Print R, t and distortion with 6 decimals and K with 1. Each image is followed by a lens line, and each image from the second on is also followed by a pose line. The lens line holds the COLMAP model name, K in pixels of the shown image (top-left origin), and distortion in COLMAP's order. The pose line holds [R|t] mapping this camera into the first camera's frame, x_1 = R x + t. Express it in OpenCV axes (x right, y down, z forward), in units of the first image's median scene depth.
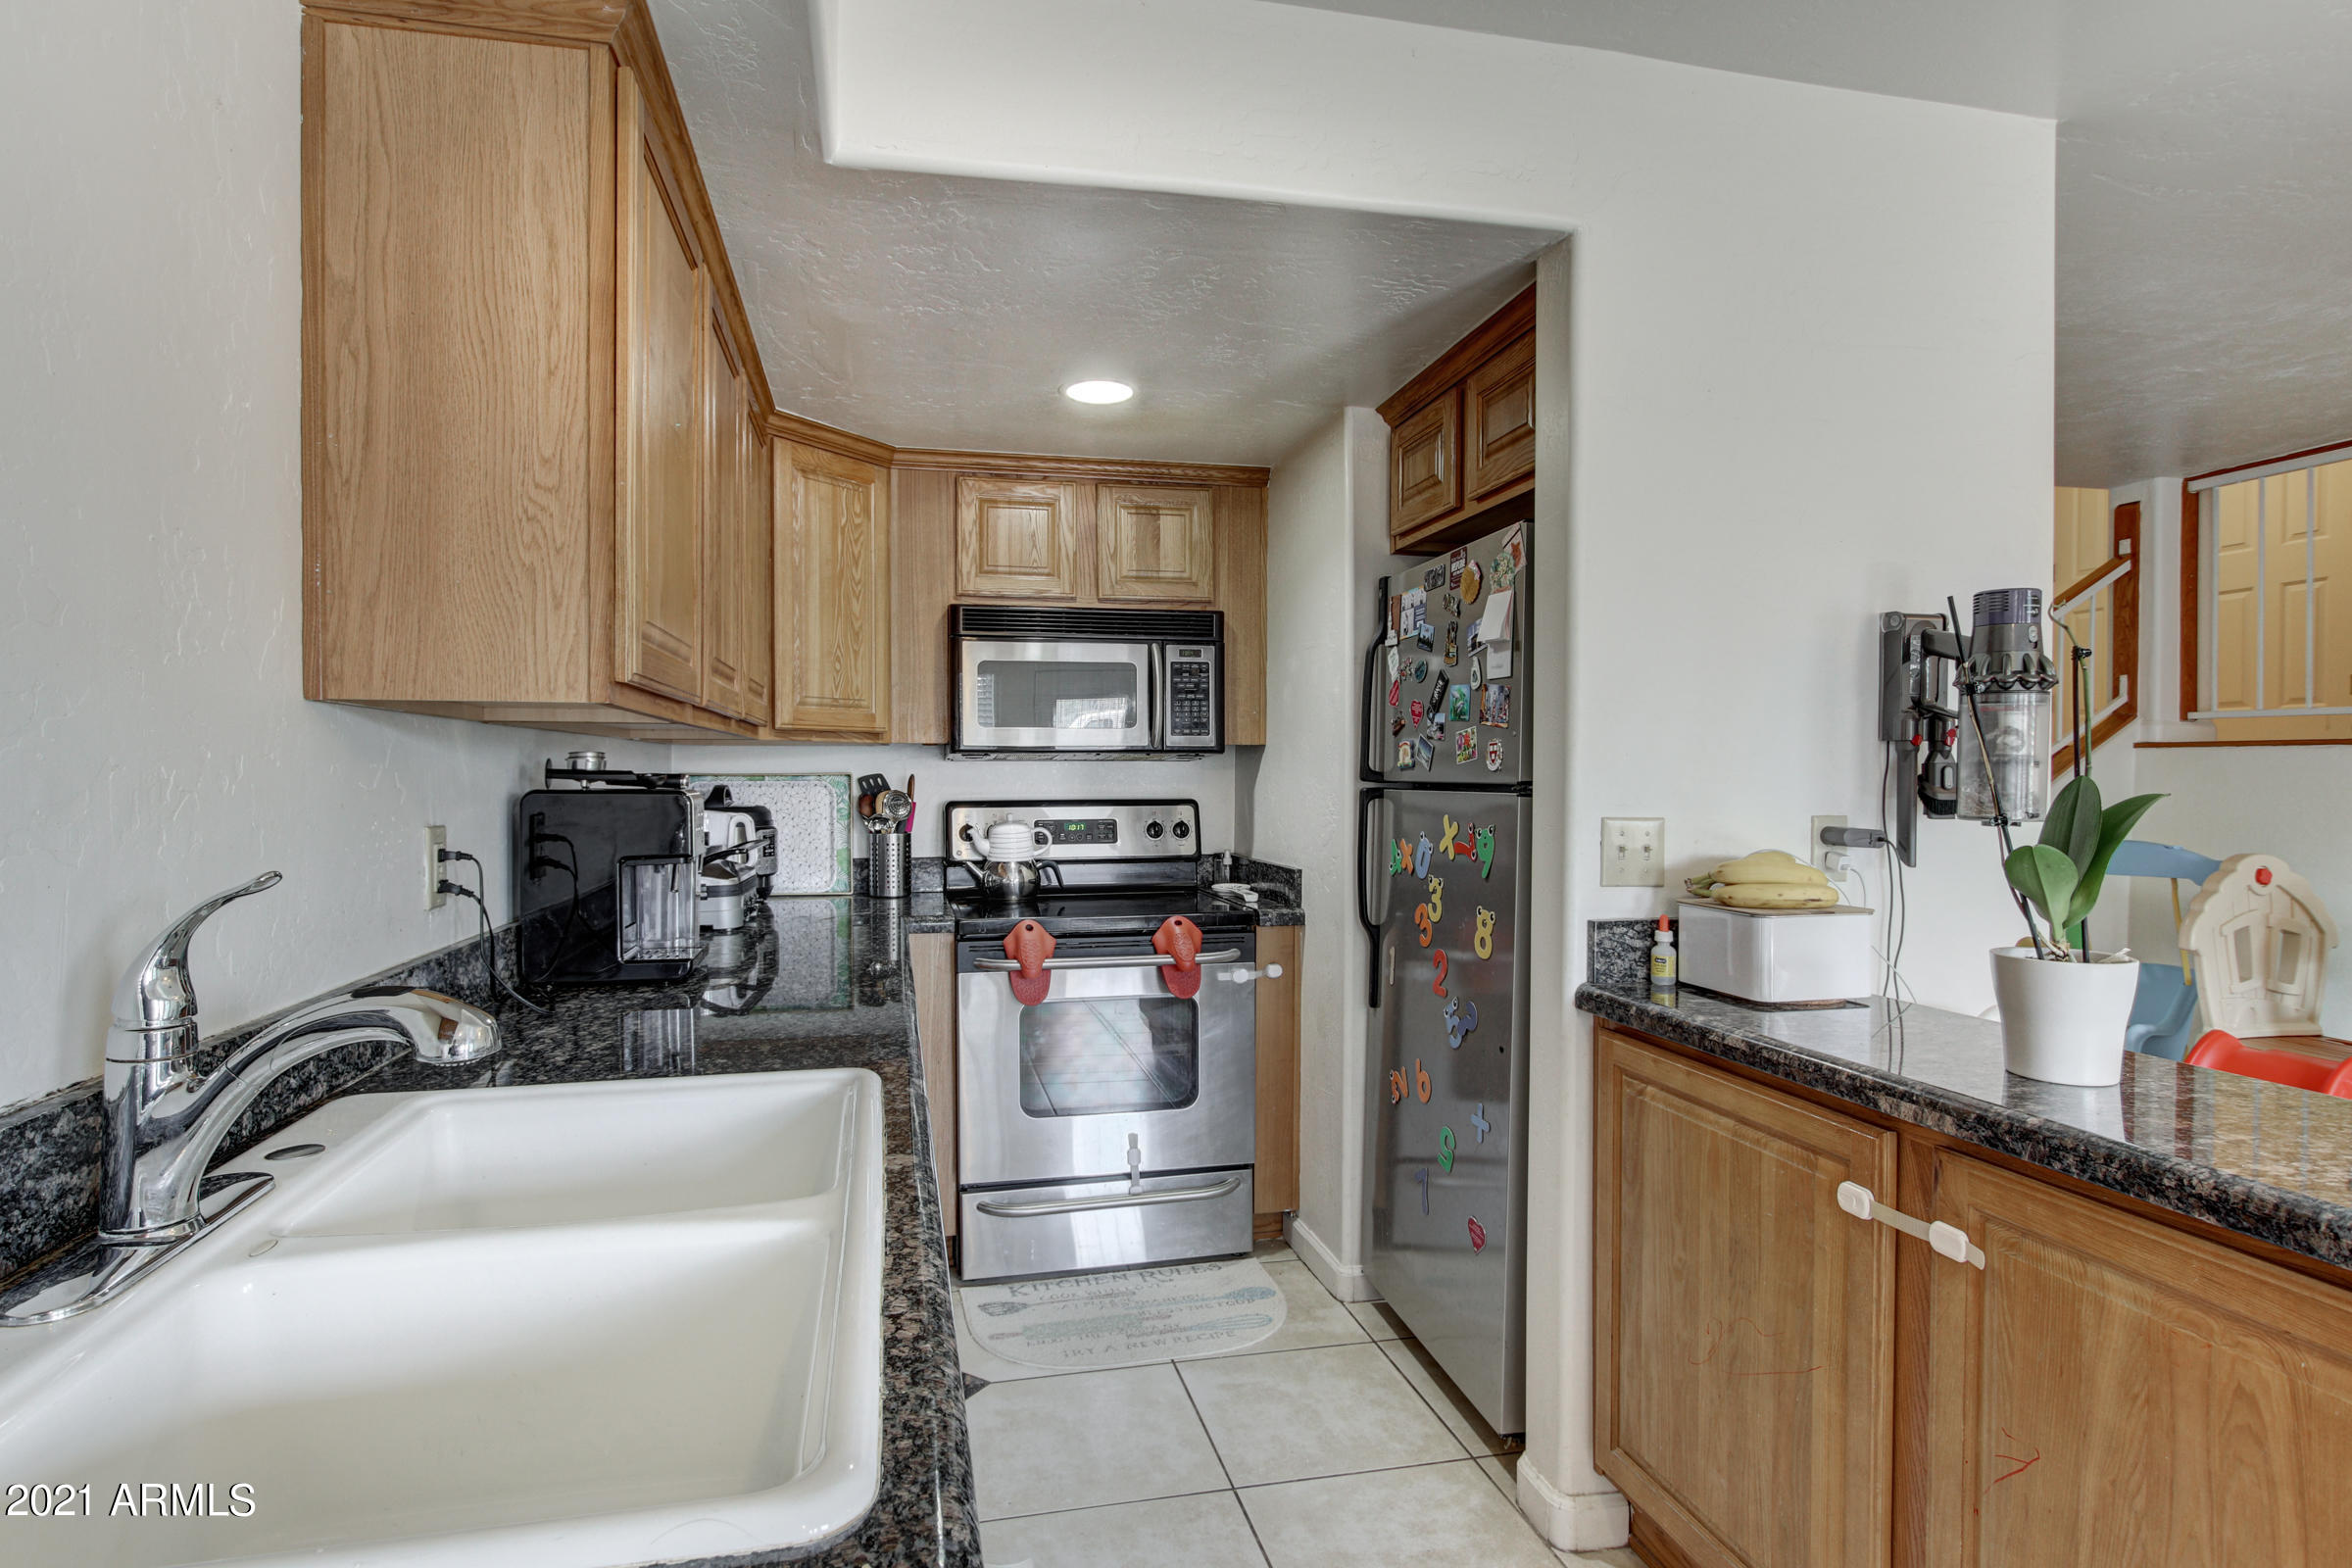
lens RADIAL K [[1149.2, 0, 1167.2], [0, 1149.2, 789.1], [0, 0, 1]] dist [-0.007524, -0.000132]
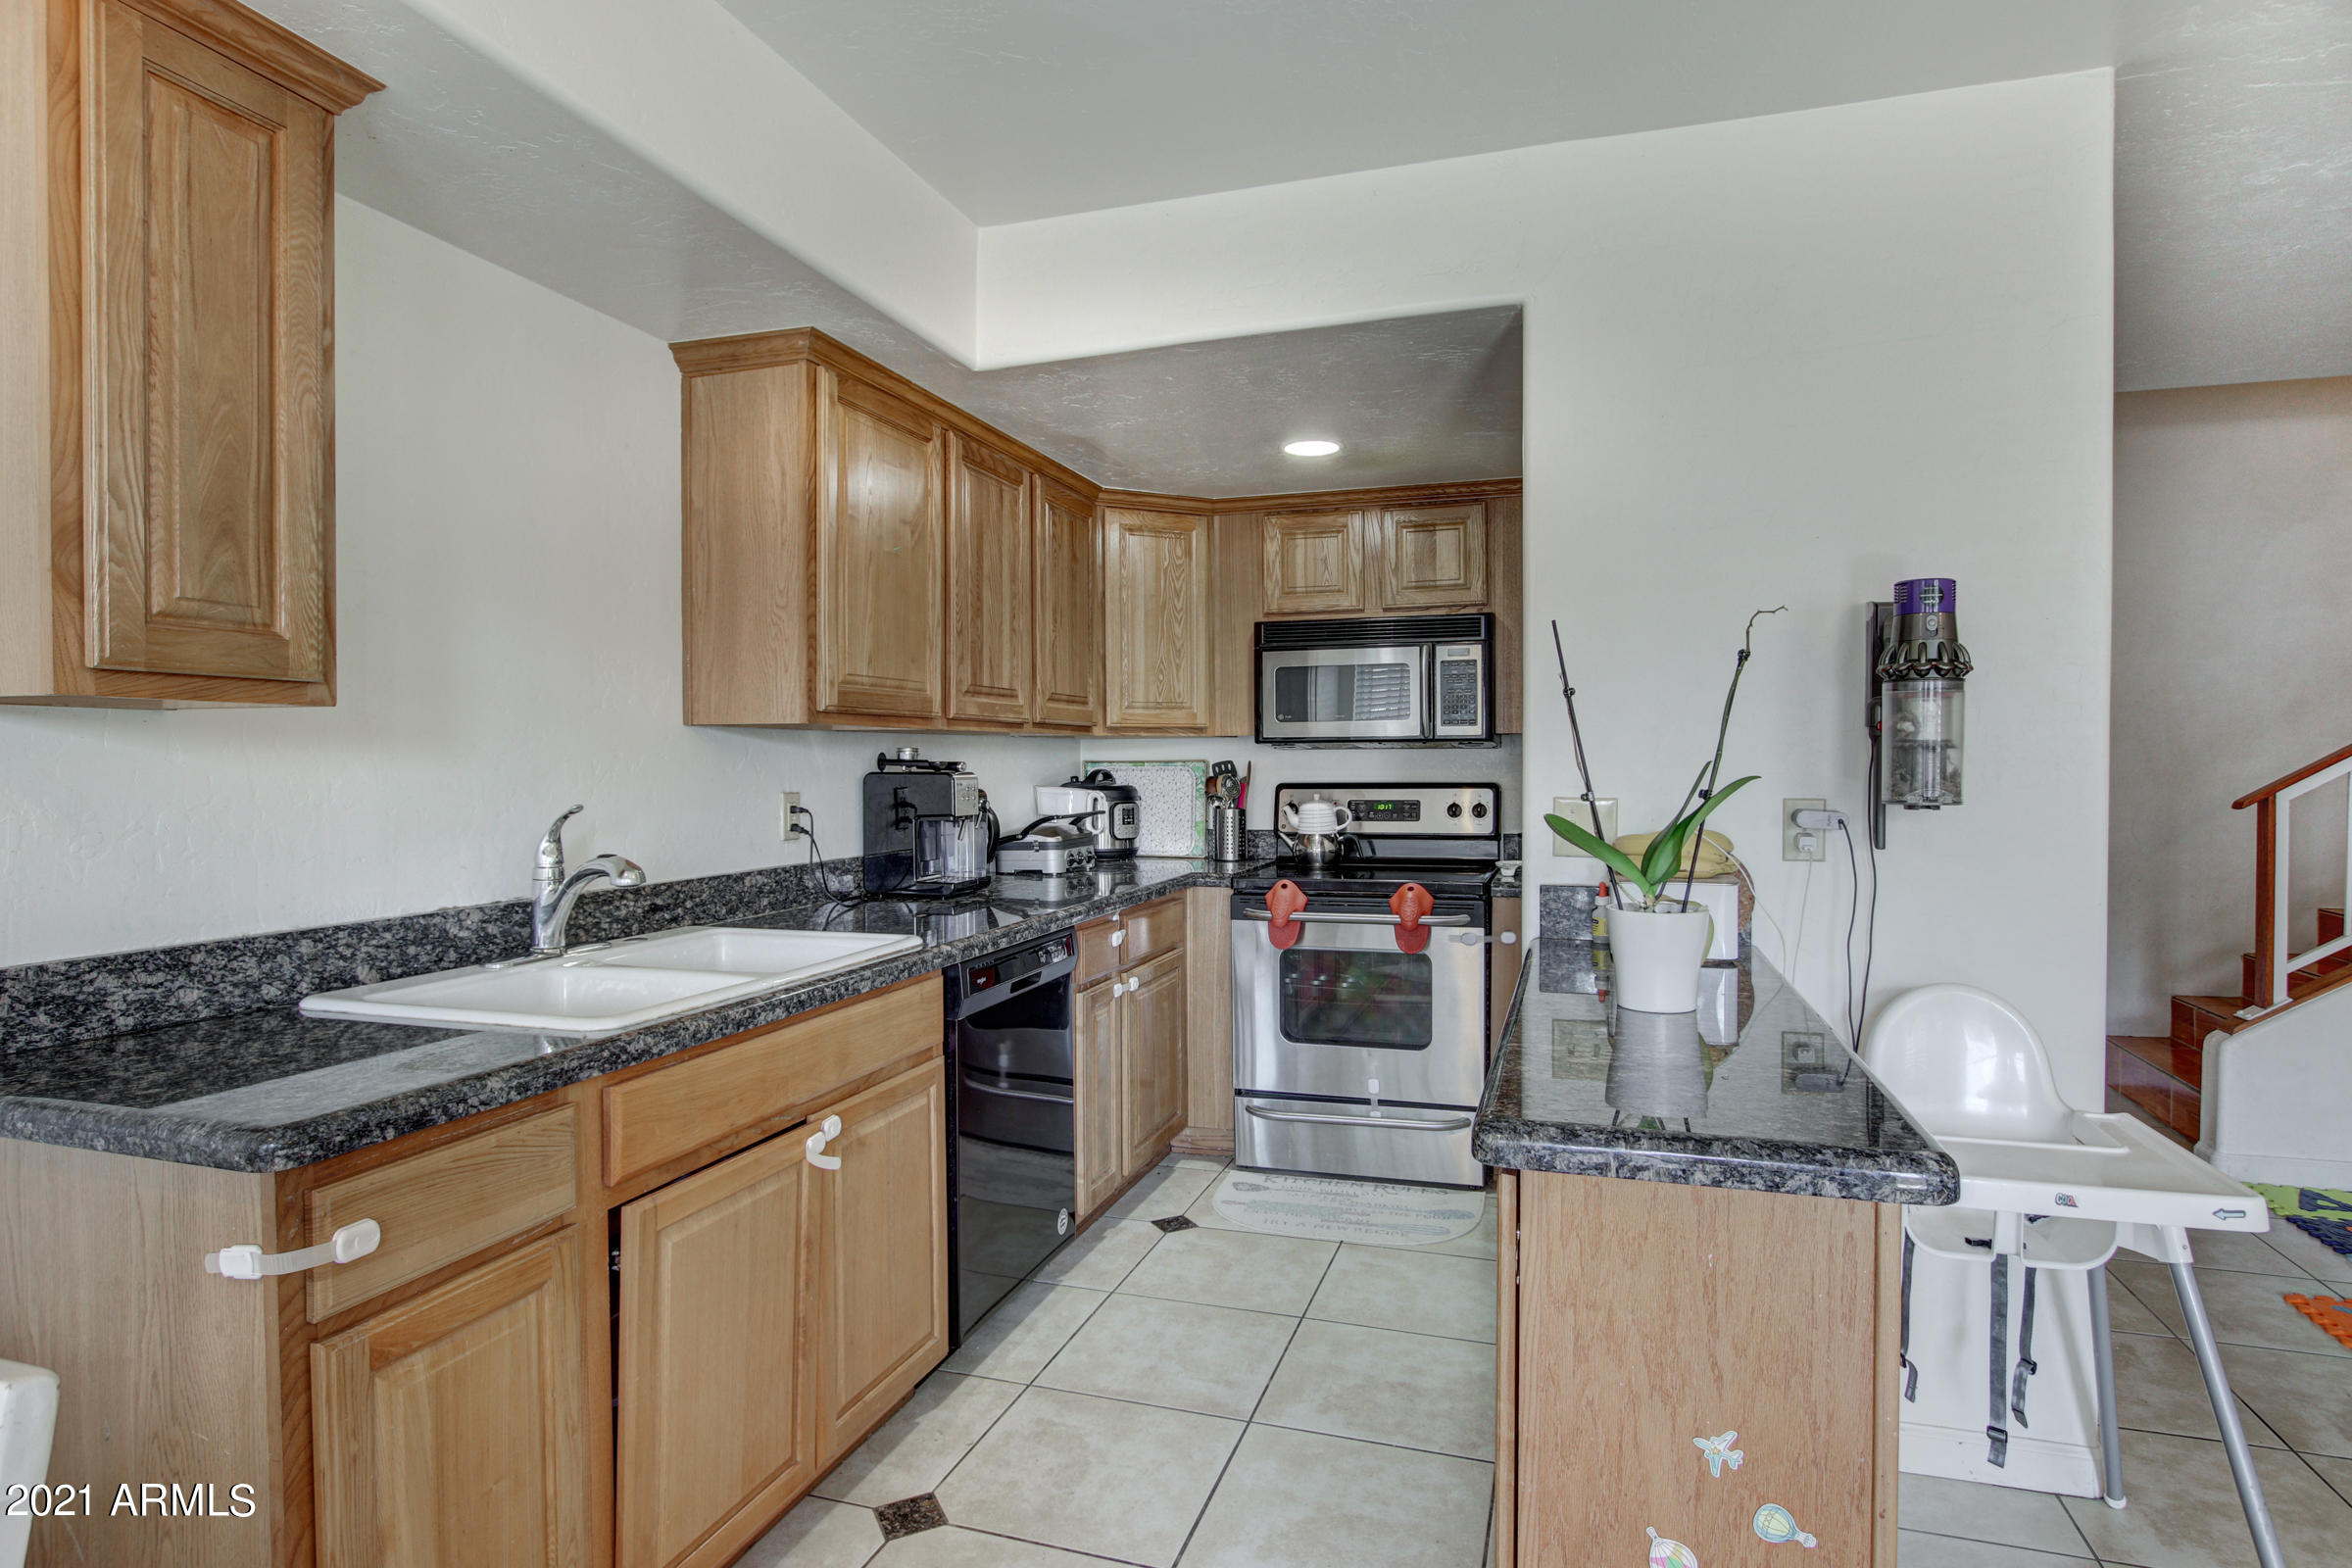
lens RADIAL K [[1222.9, 0, 1264.4], [0, 1222.9, 777.3], [0, 0, 1]] dist [-0.026235, -0.000263]
pose [[0.882671, 0.003546, -0.469979, 0.442049], [-0.002725, 0.999993, 0.002428, 0.001418], [0.469984, -0.000862, 0.882674, -0.149023]]
